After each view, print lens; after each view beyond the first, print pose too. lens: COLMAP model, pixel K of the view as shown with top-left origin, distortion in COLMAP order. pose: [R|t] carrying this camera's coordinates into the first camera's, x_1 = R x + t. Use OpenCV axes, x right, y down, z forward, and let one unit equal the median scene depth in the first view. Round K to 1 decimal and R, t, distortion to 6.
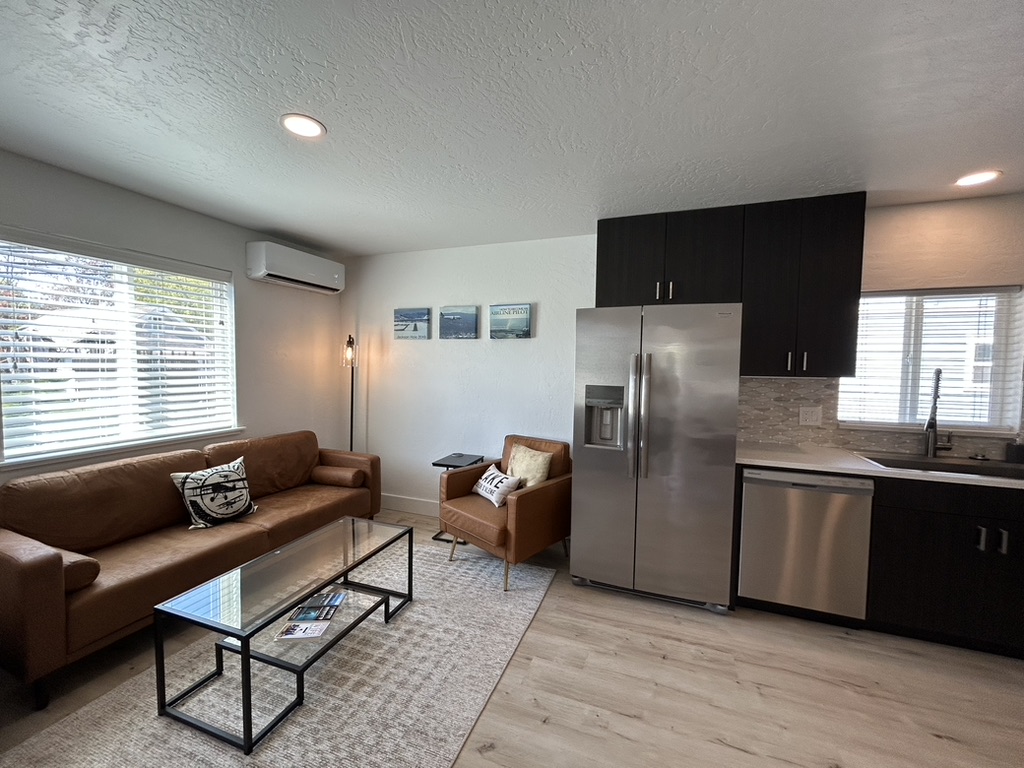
lens RADIAL K [[413.3, 0, 511.7], [0, 413.3, 383.7], [0, 0, 1]] dist [-0.000188, 0.000493]
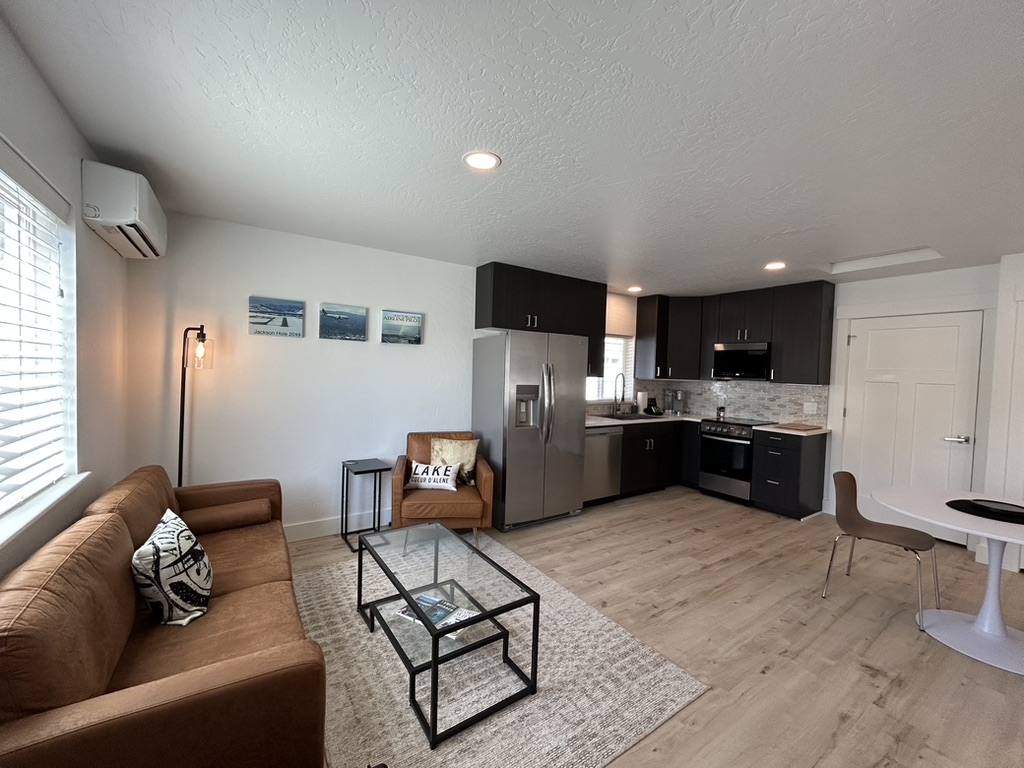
lens RADIAL K [[413.3, 0, 515.6], [0, 413.3, 385.0], [0, 0, 1]] dist [-0.000188, 0.000493]
pose [[0.576353, -0.027938, 0.816723, -0.983389], [0.019121, 0.999603, 0.020700, -0.026751], [-0.816977, 0.003686, 0.576658, 0.199933]]
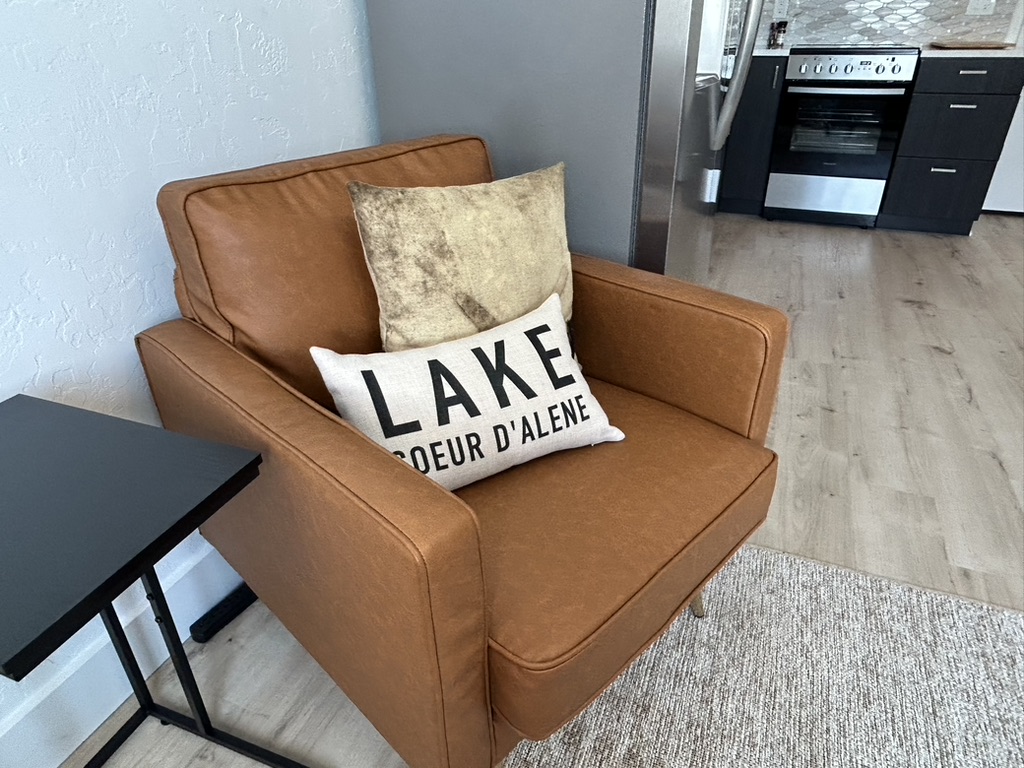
lens RADIAL K [[644.0, 0, 508.8], [0, 644.0, 382.3], [0, 0, 1]] dist [-0.008685, 0.005422]
pose [[0.030531, -0.499813, 0.865595, -0.372015], [0.064325, 0.865186, 0.497308, 0.093934], [-0.997462, 0.040496, 0.058566, 1.151912]]
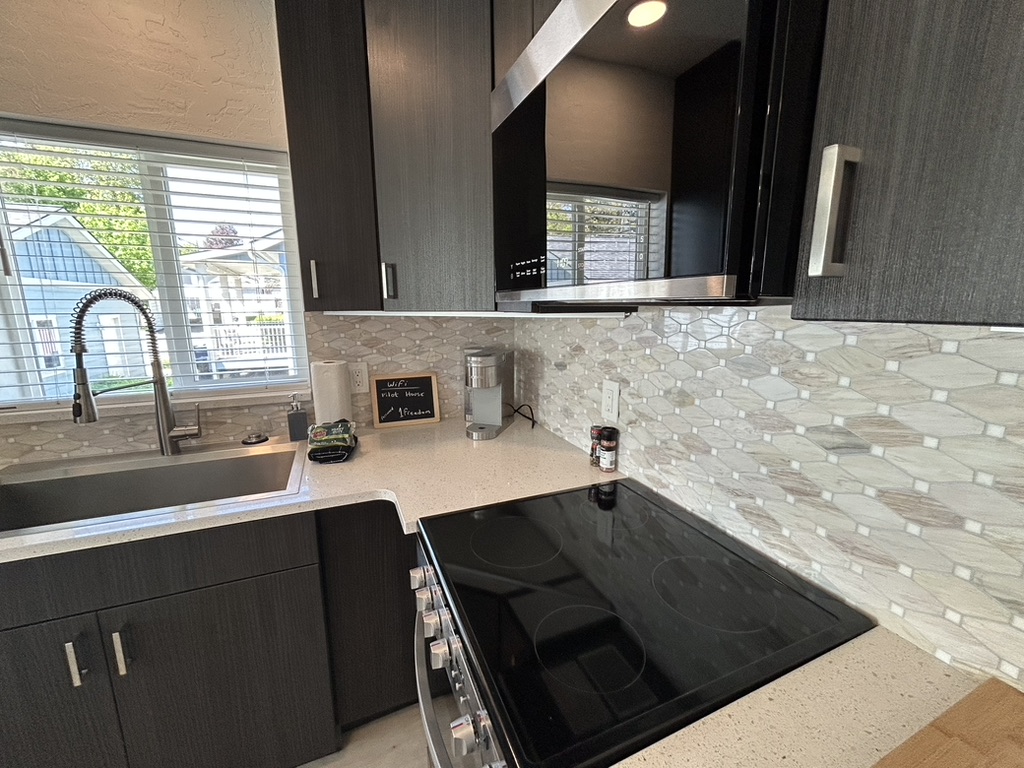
lens RADIAL K [[413.3, 0, 513.2], [0, 413.3, 382.1], [0, 0, 1]] dist [-0.000188, 0.000493]
pose [[0.721979, -0.139688, 0.677668, 0.977413], [0.045680, 0.986895, 0.154762, 0.017082], [-0.690406, -0.080779, 0.718898, 0.292401]]
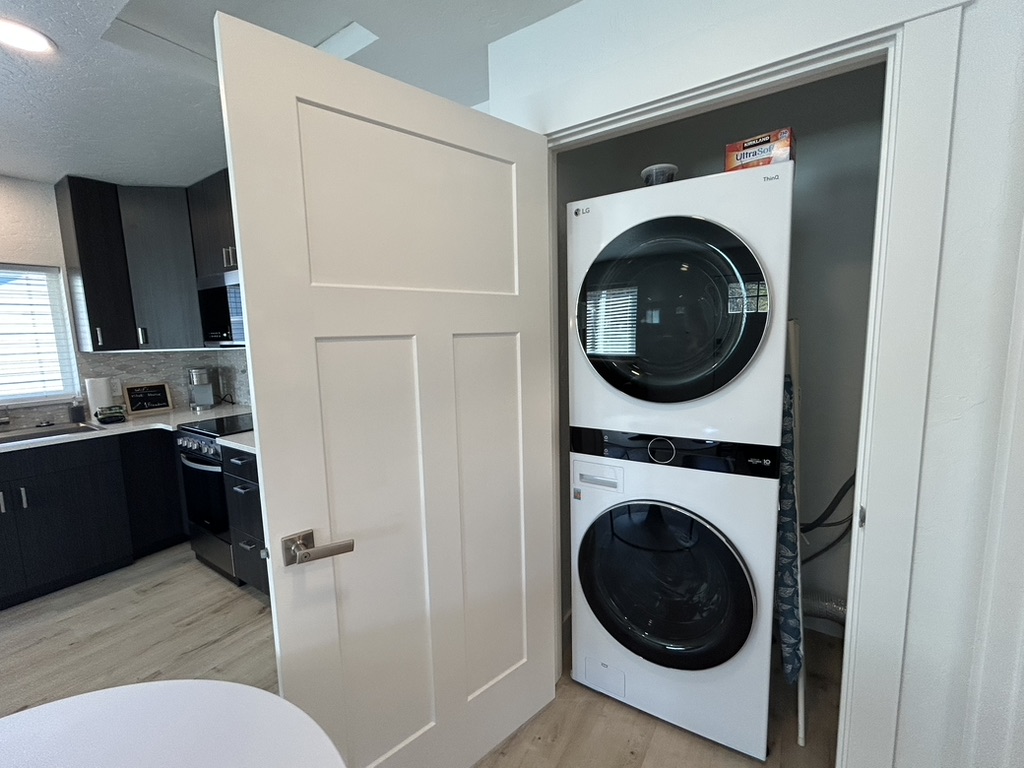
lens RADIAL K [[434.8, 0, 513.8], [0, 434.8, 383.9], [0, 0, 1]] dist [-0.003366, 0.003078]
pose [[0.225333, -0.136900, 0.964616, 0.312035], [0.075067, 0.989575, 0.122906, 0.024912], [-0.971386, 0.044716, 0.233261, -0.456542]]
